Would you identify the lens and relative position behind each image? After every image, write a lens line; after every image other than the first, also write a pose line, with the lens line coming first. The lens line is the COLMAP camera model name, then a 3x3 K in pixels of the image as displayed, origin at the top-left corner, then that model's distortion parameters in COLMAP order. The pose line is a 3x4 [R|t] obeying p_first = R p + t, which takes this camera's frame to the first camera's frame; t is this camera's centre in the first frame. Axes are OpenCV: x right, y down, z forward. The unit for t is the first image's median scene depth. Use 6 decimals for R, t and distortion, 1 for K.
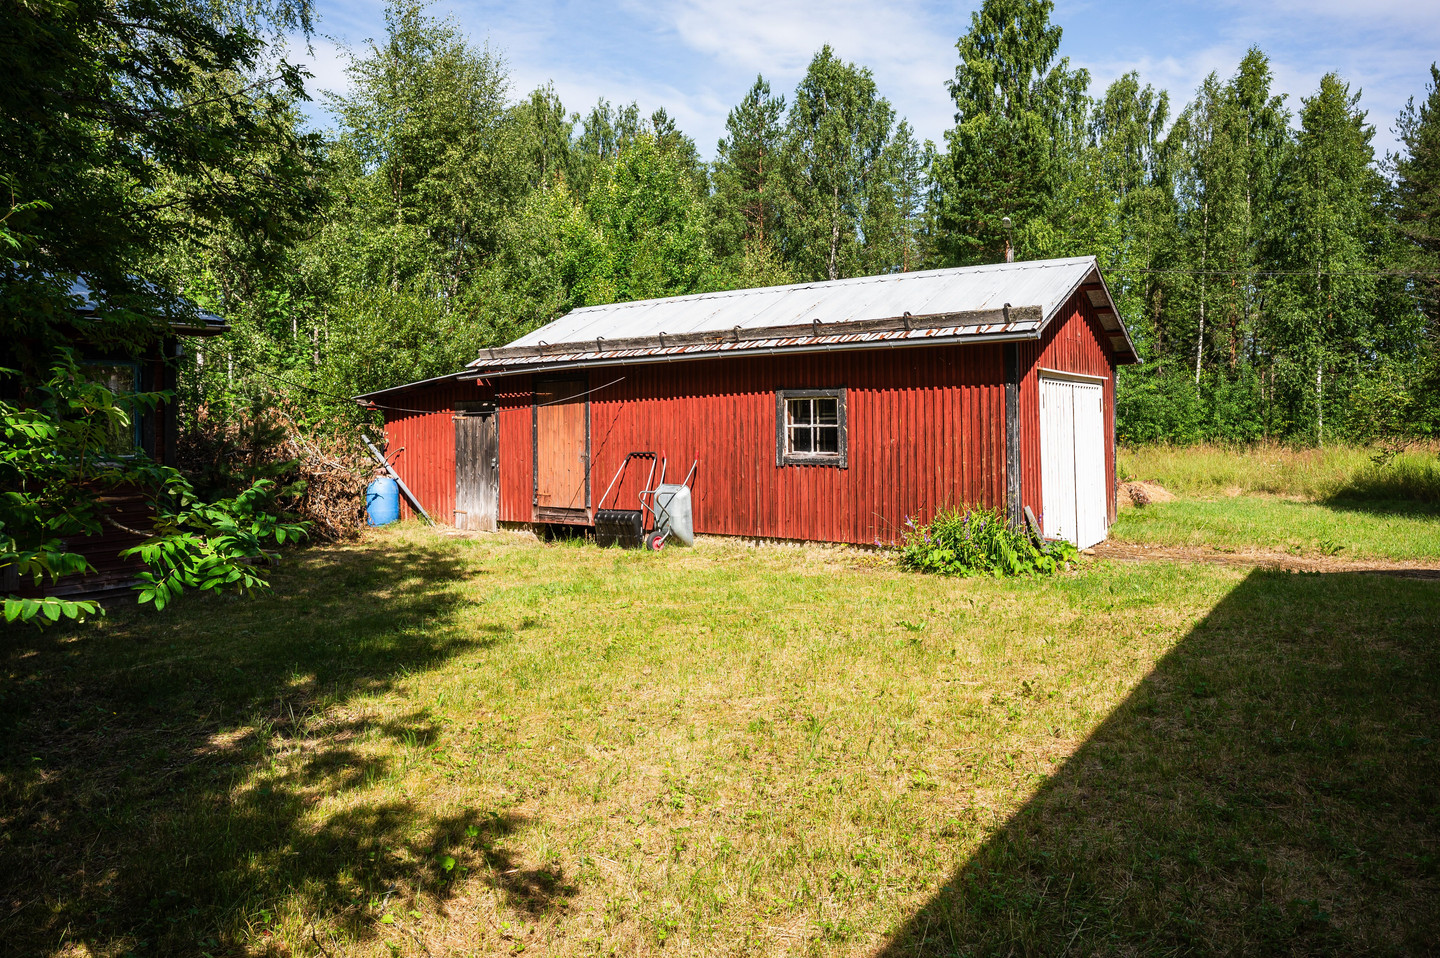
lens RADIAL K [[957.9, 0, 720.6], [0, 957.9, 394.9], [0, 0, 1]] dist [-0.002199, 0.000369]
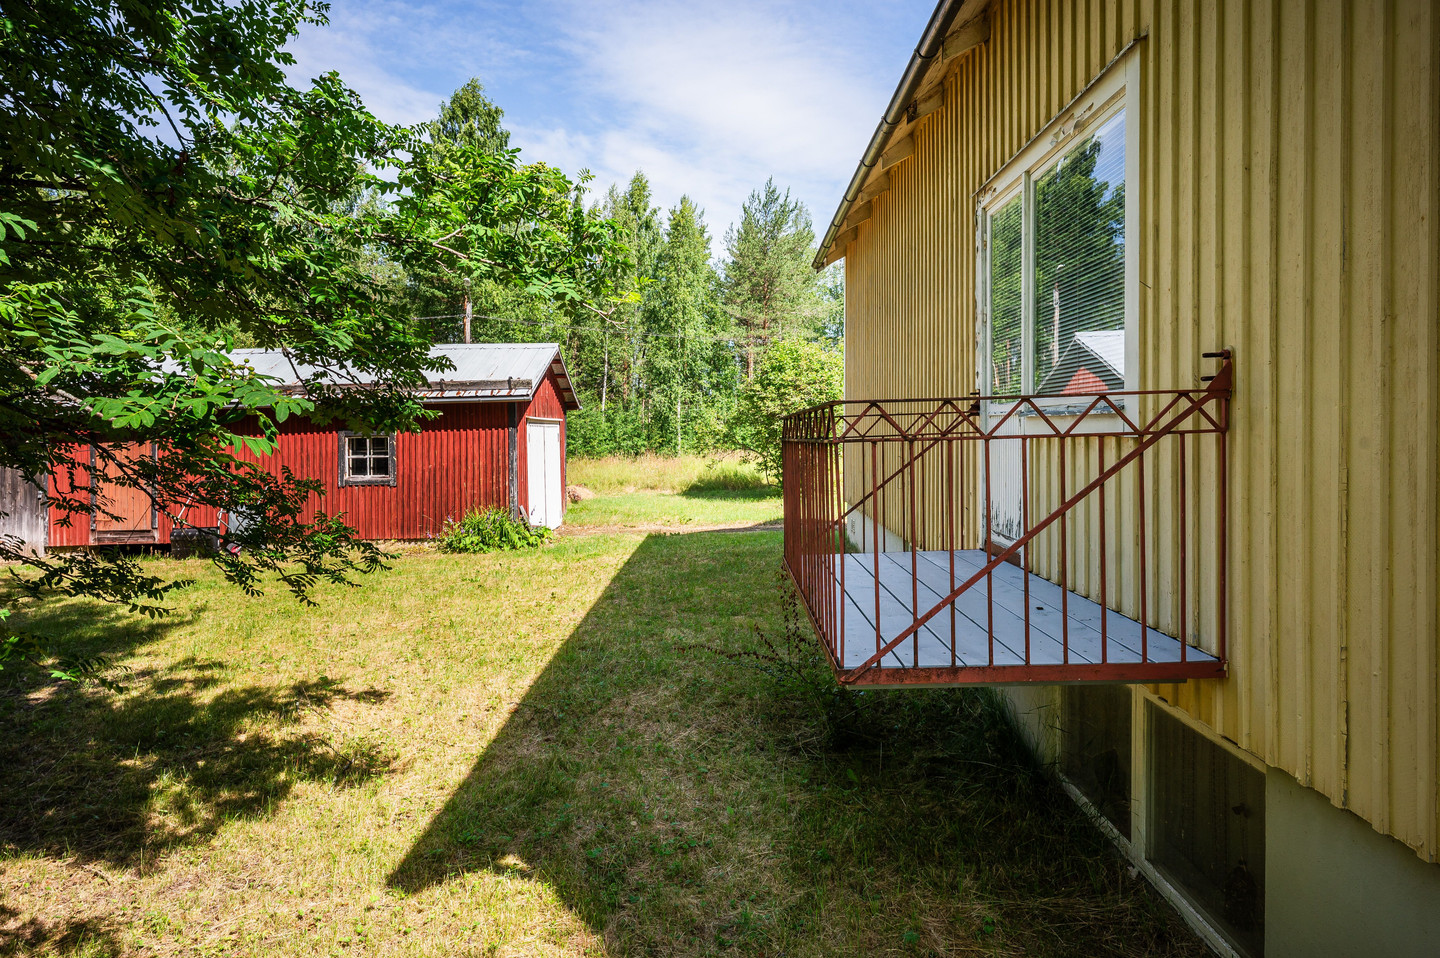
lens RADIAL K [[832.3, 0, 720.8], [0, 832.3, 440.0], [0, 0, 1]] dist [0.000964, 0.000085]
pose [[0.819862, -0.011259, 0.572451, -0.171963], [-0.007570, 0.999506, 0.030499, -0.031804], [-0.572511, -0.029339, 0.819372, -0.270069]]
